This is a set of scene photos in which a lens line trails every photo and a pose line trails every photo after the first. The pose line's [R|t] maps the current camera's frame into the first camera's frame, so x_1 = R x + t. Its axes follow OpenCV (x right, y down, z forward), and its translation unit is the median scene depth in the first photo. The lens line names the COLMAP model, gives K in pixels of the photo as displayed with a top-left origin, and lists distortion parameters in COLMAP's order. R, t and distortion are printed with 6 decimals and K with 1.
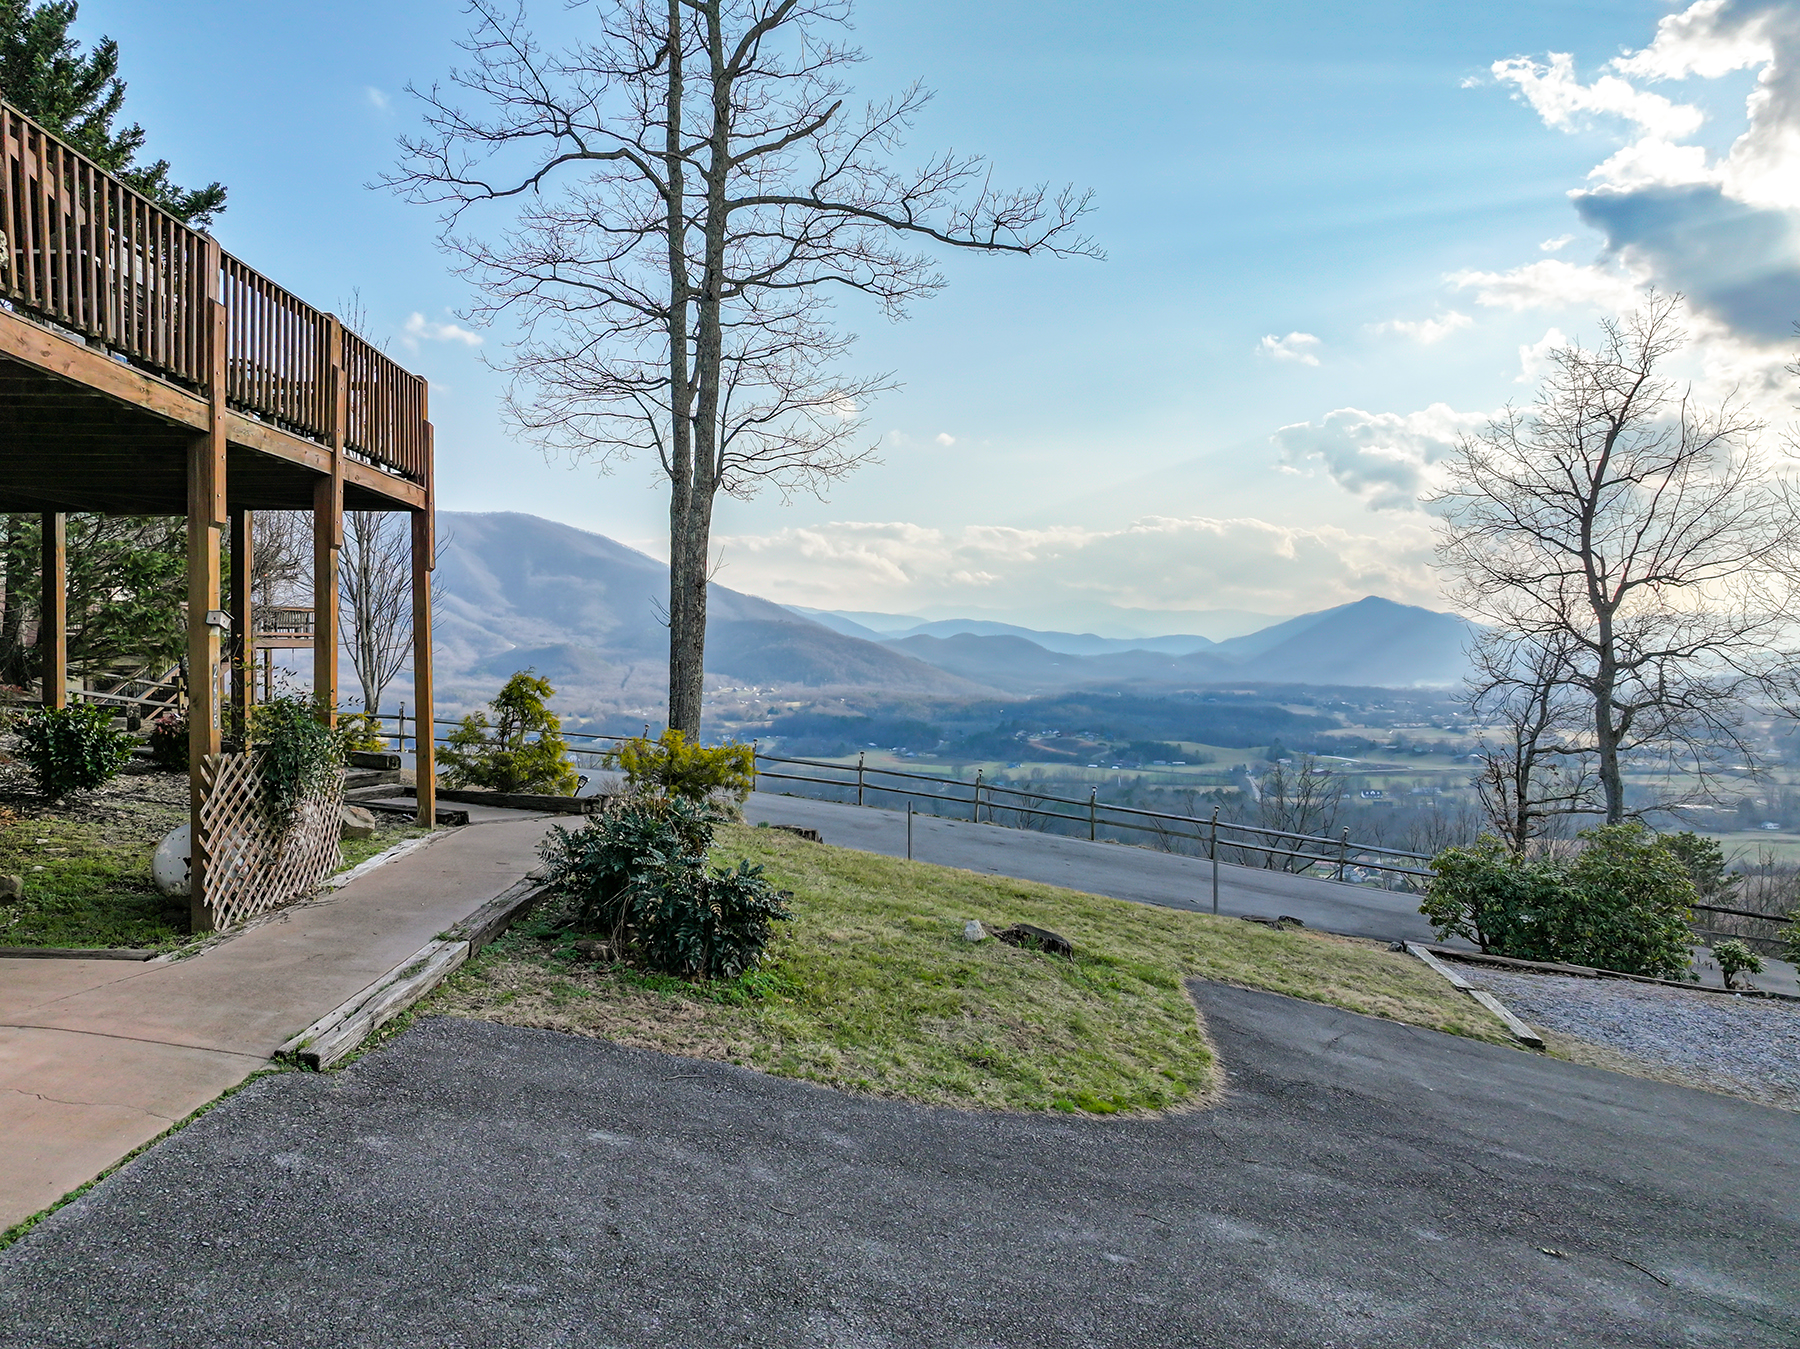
lens RADIAL K [[1290.0, 0, 900.0], [0, 1290.0, 674.5], [0, 0, 1]] dist [0.018162, -0.000568]
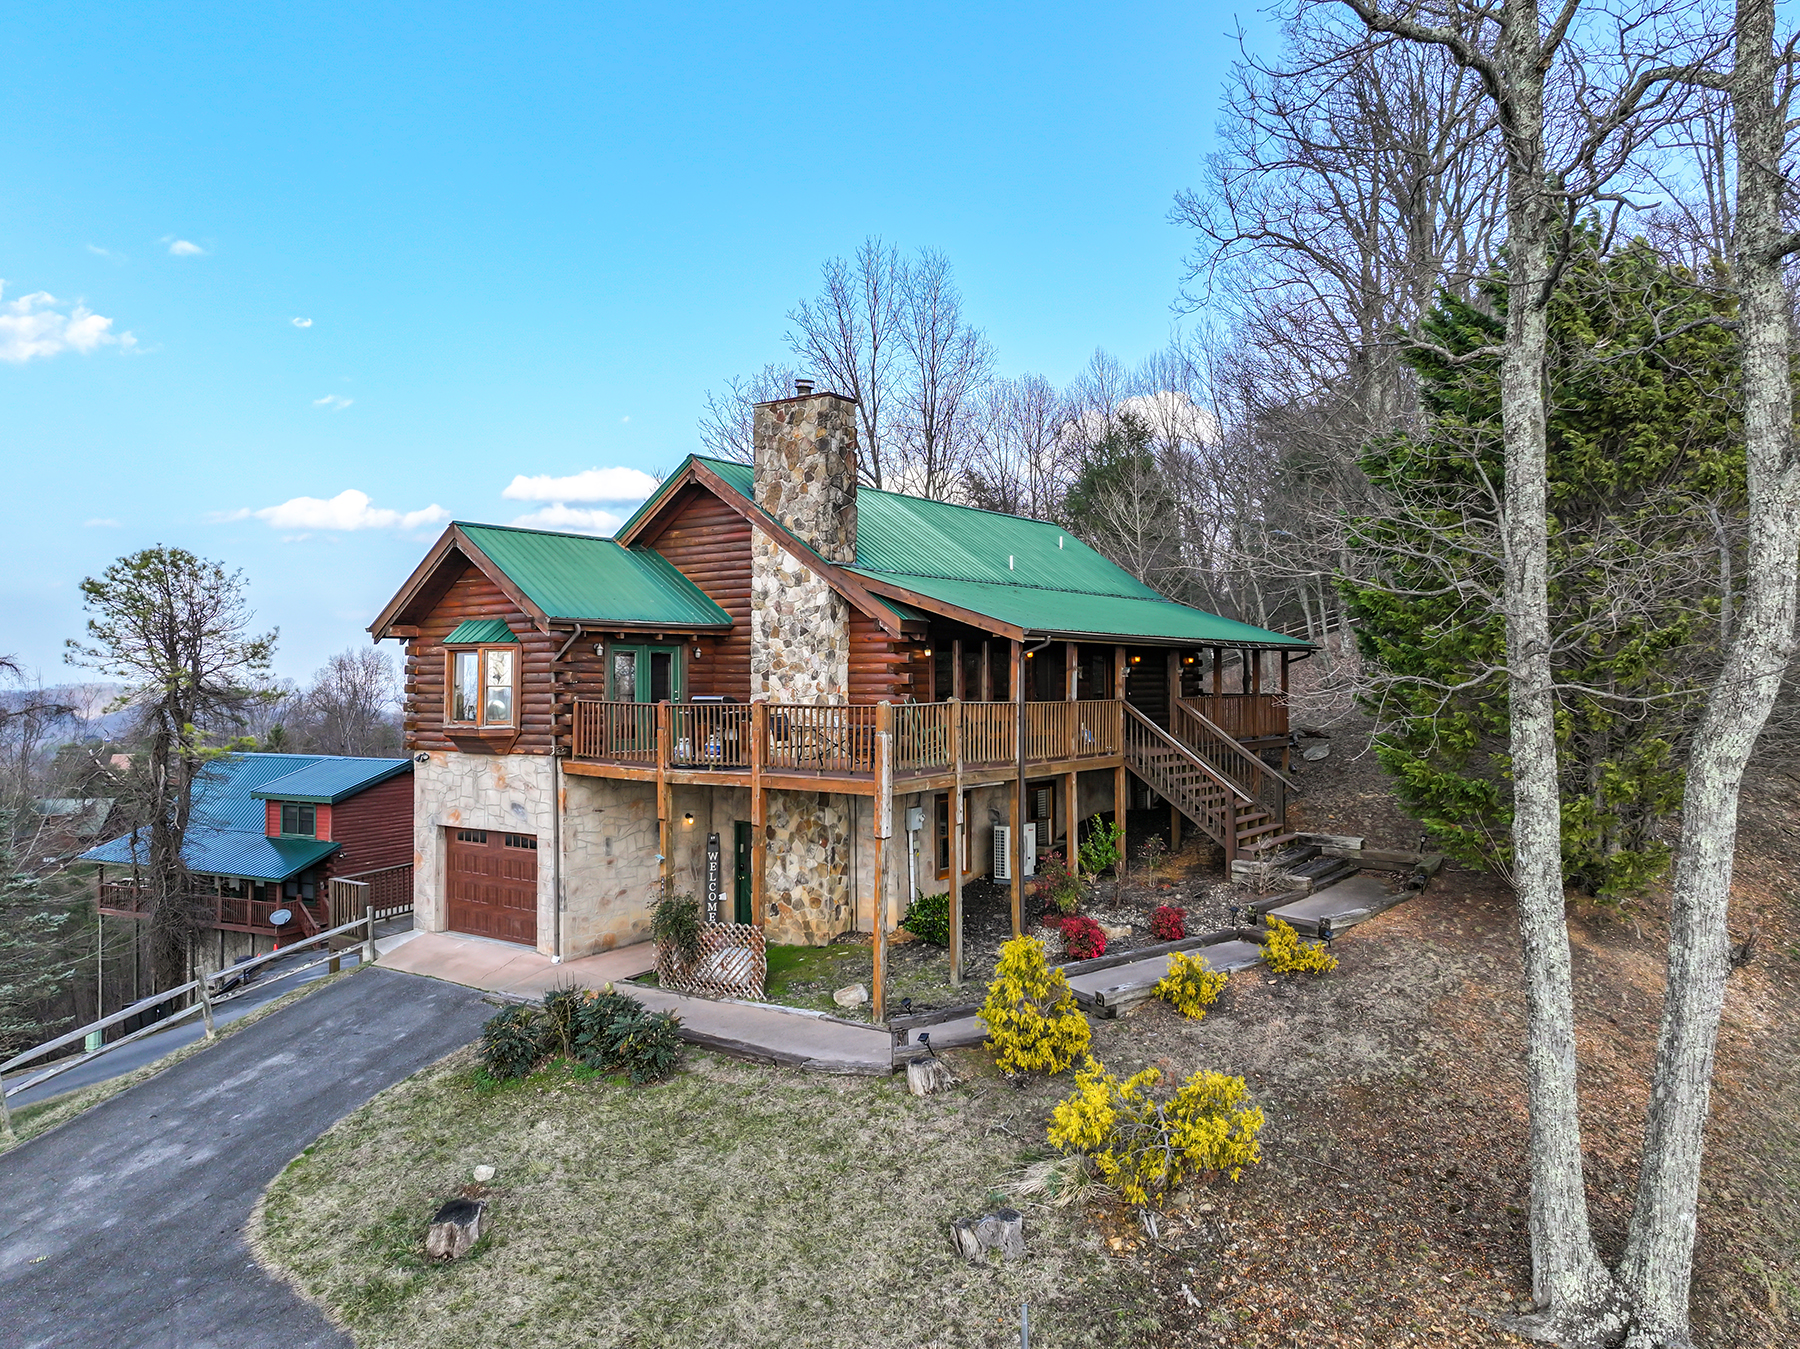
lens RADIAL K [[1262.9, 0, 903.6], [0, 1262.9, 666.2], [0, 0, 1]] dist [-0.005152, 0.015458]
pose [[-0.615815, 0.005118, -0.787874, 0.584787], [0.001139, 0.999984, 0.005605, -0.228833], [0.787890, 0.002554, -0.615811, 1.553127]]
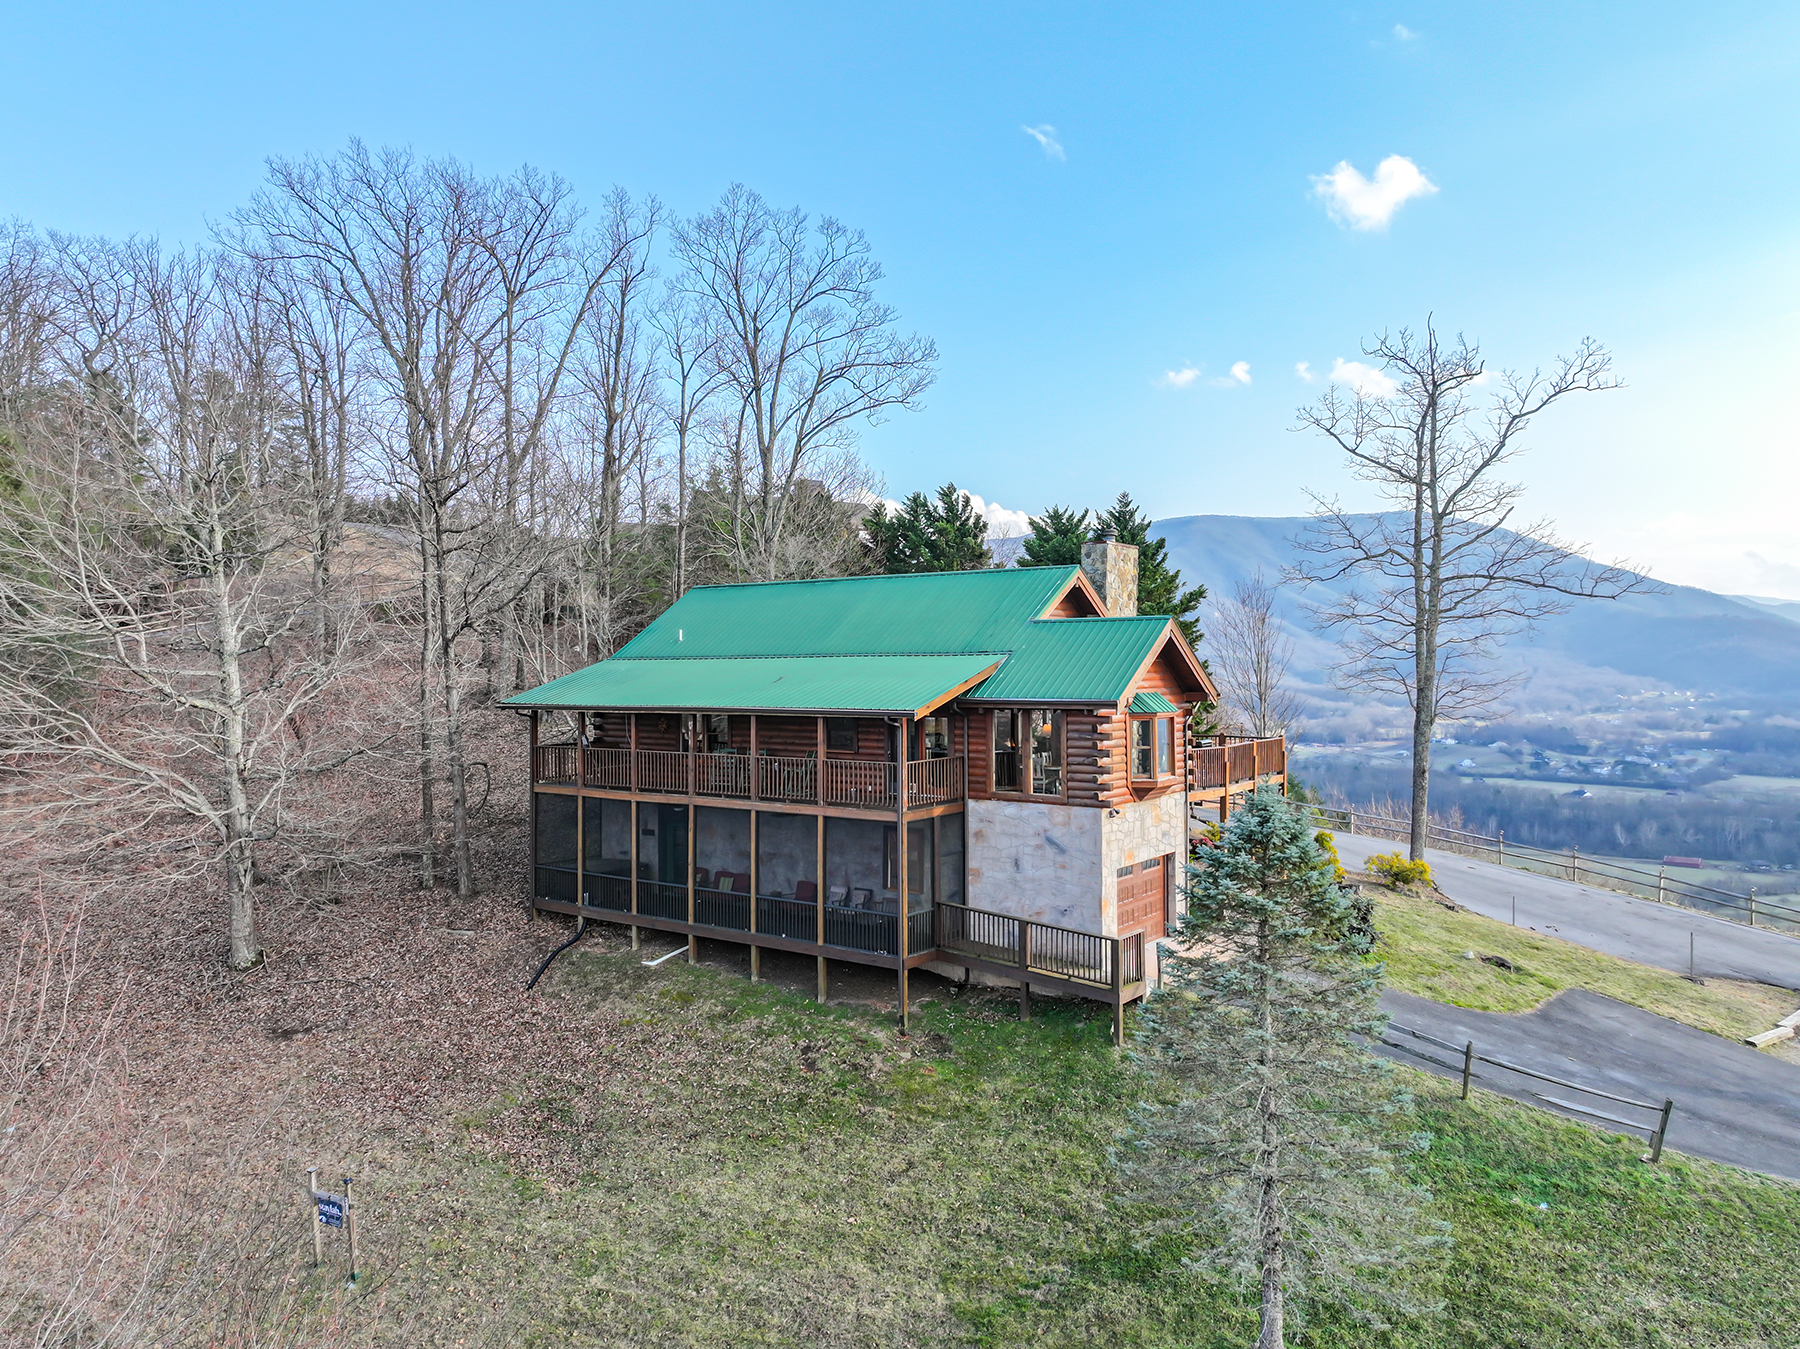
lens RADIAL K [[1260.8, 0, 905.6], [0, 1260.8, 673.6], [0, 0, 1]] dist [0.003416, 0.000810]
pose [[0.784570, 0.009615, -0.619966, 0.589385], [-0.009149, 0.999950, 0.003929, -0.307409], [0.619973, 0.002589, 0.784619, -1.425598]]
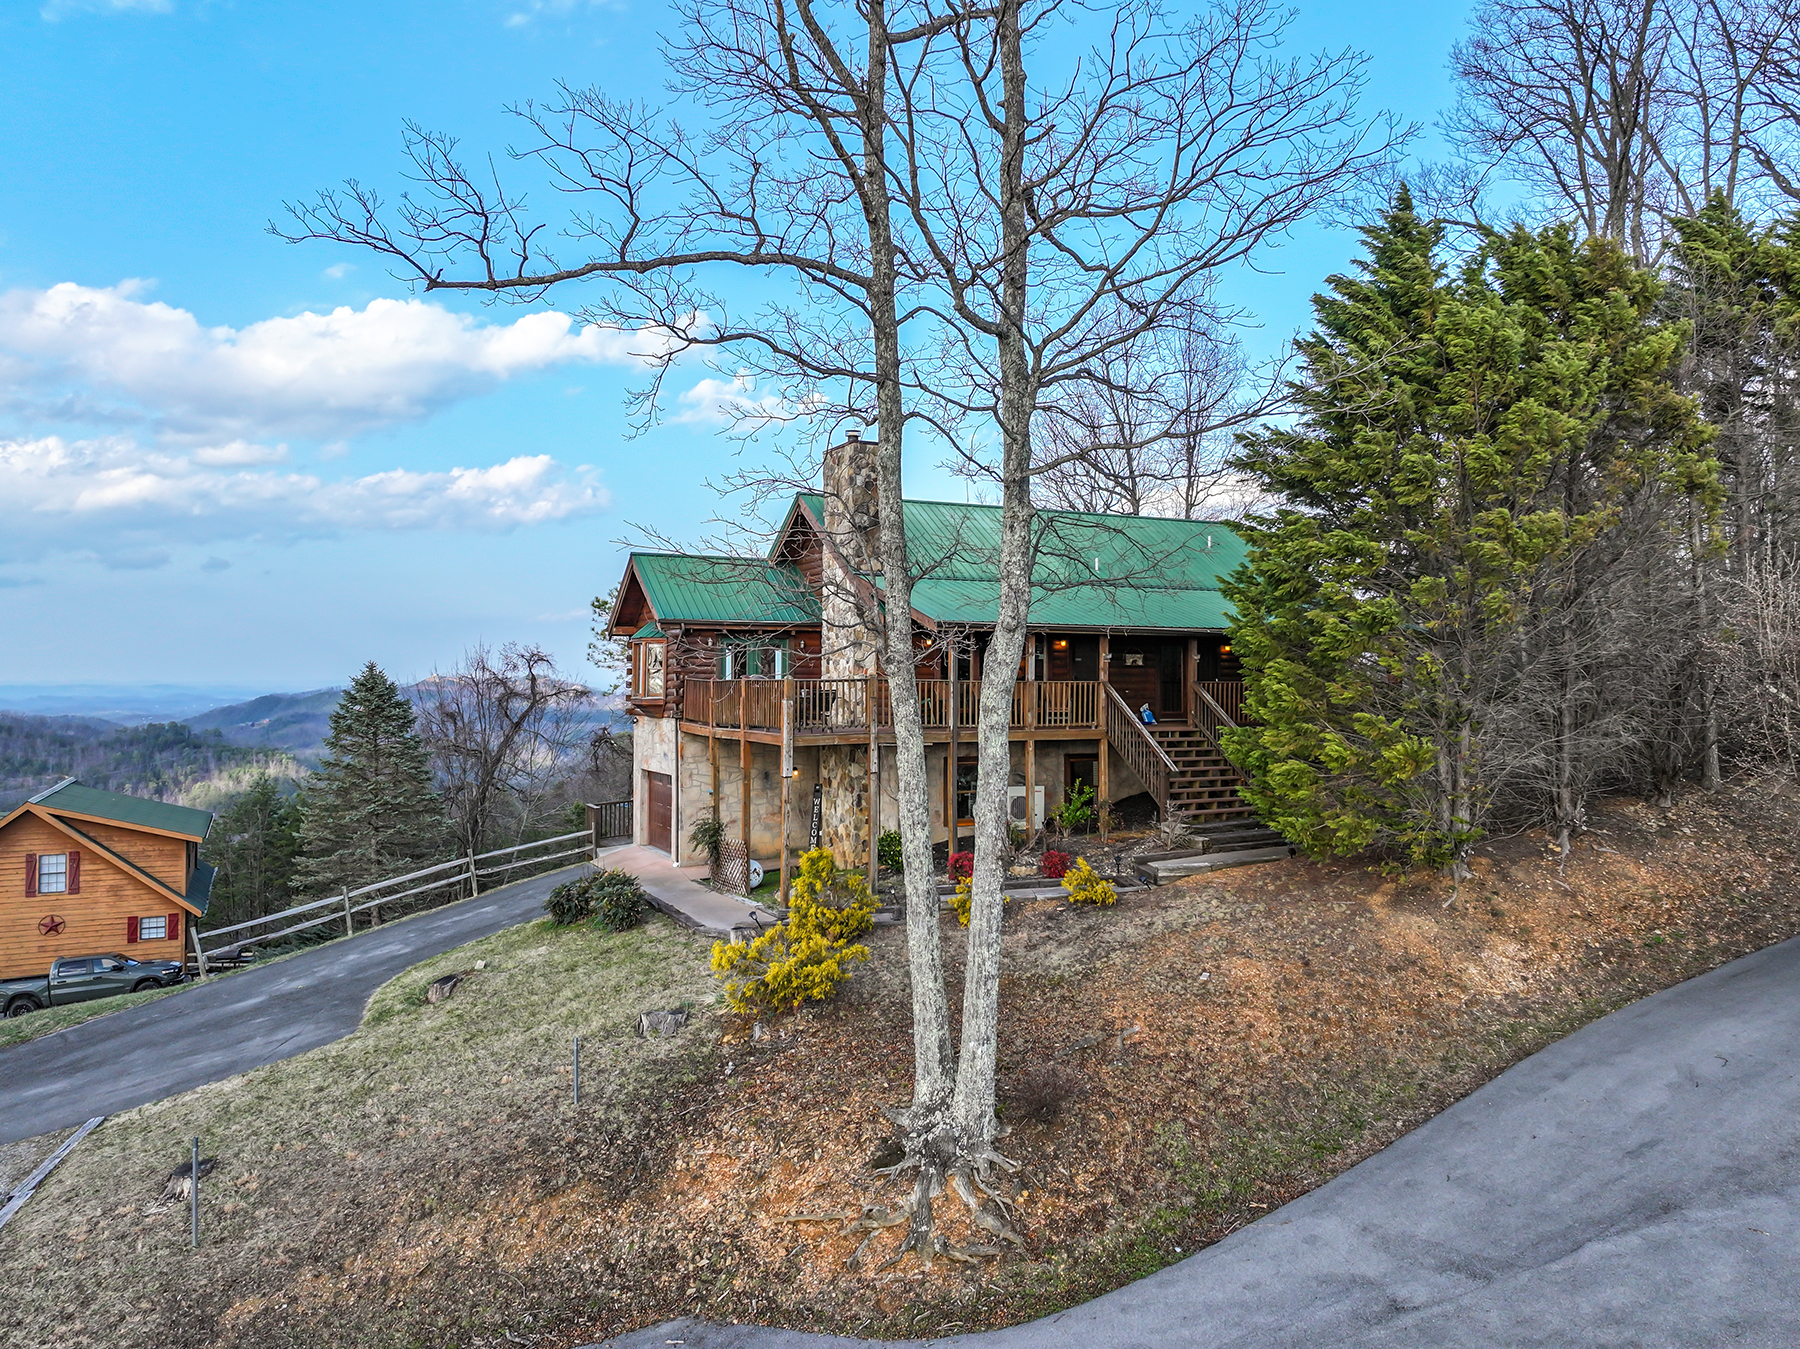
lens RADIAL K [[1262.9, 0, 903.6], [0, 1262.9, 666.2], [0, 0, 1]] dist [-0.005152, 0.015458]
pose [[-0.909079, 0.004065, -0.416604, 0.211310], [0.003275, 0.999991, 0.002612, -0.206315], [0.416611, 0.001010, -0.909084, 2.304189]]
